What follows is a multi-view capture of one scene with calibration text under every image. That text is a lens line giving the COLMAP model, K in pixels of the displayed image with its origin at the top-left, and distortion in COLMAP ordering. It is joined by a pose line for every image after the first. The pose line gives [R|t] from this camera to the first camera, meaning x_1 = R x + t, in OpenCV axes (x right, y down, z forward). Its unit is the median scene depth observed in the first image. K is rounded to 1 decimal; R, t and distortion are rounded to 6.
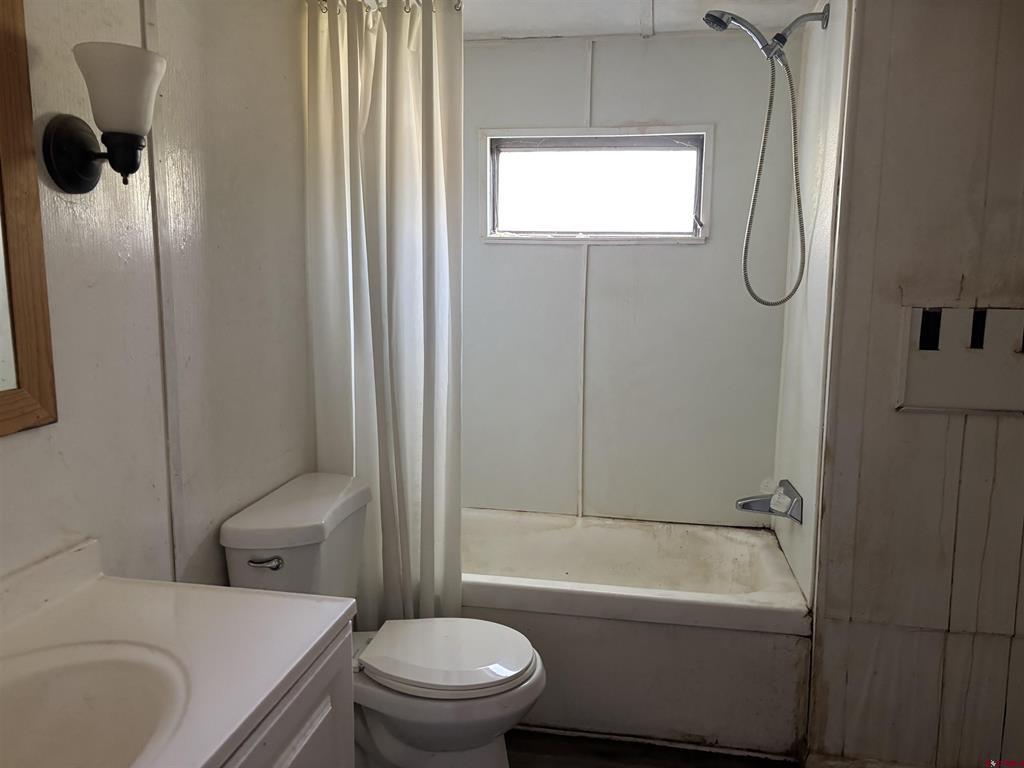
lens RADIAL K [[771.5, 0, 510.6], [0, 771.5, 387.8], [0, 0, 1]] dist [0.039933, -0.046841]
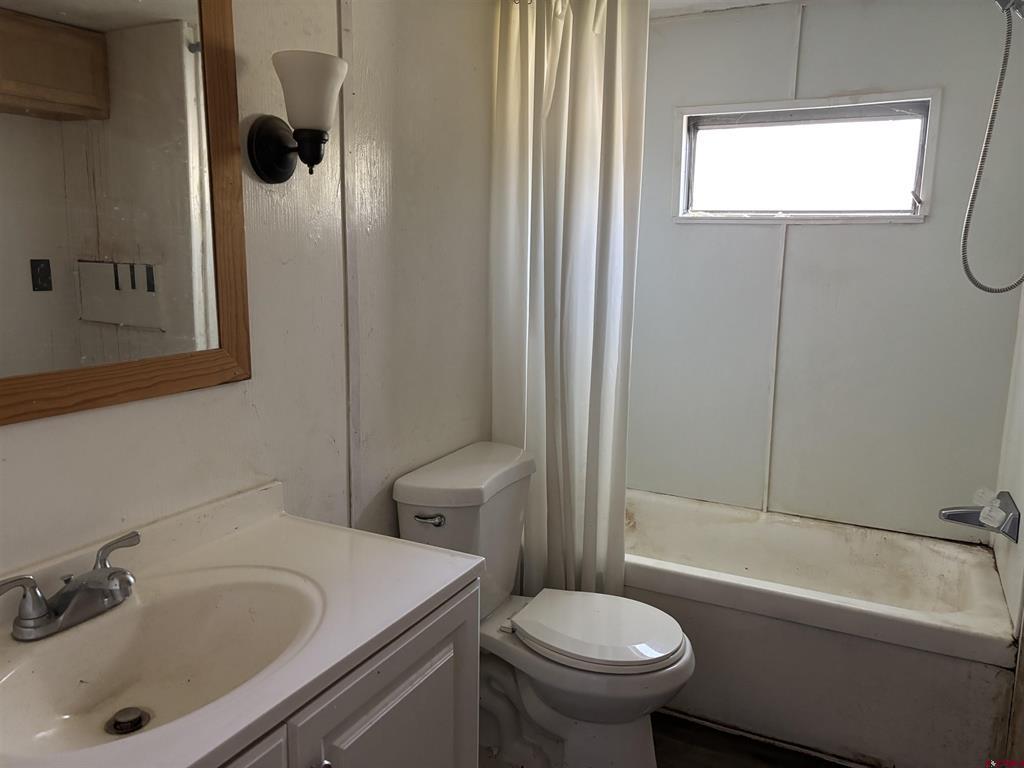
lens RADIAL K [[771.5, 0, 509.7], [0, 771.5, 384.0], [0, 0, 1]] dist [0.039933, -0.046841]
pose [[0.955954, 0.052726, -0.288742, 0.077209], [-0.047770, 0.998565, 0.024188, 0.002881], [0.289603, -0.009330, 0.957101, -0.005670]]
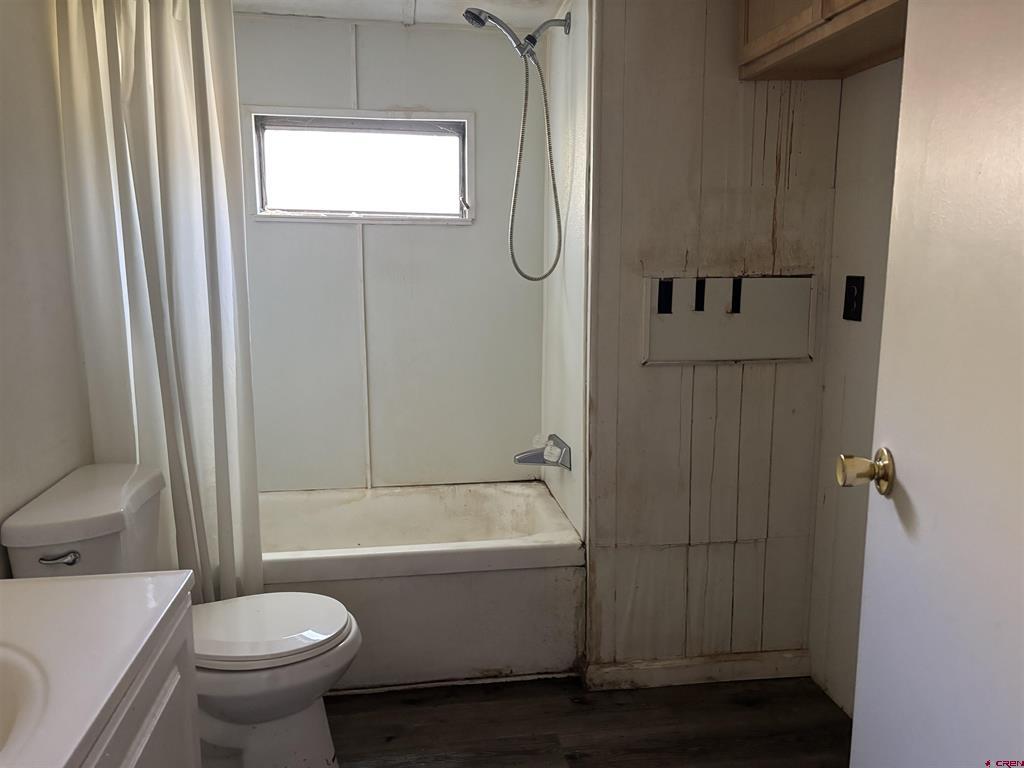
lens RADIAL K [[771.5, 0, 510.8], [0, 771.5, 387.4], [0, 0, 1]] dist [0.039933, -0.046841]
pose [[0.946252, -0.061096, 0.317608, -0.068207], [0.054621, 0.998078, 0.029262, 0.016145], [-0.318785, -0.010341, 0.947771, -0.054124]]
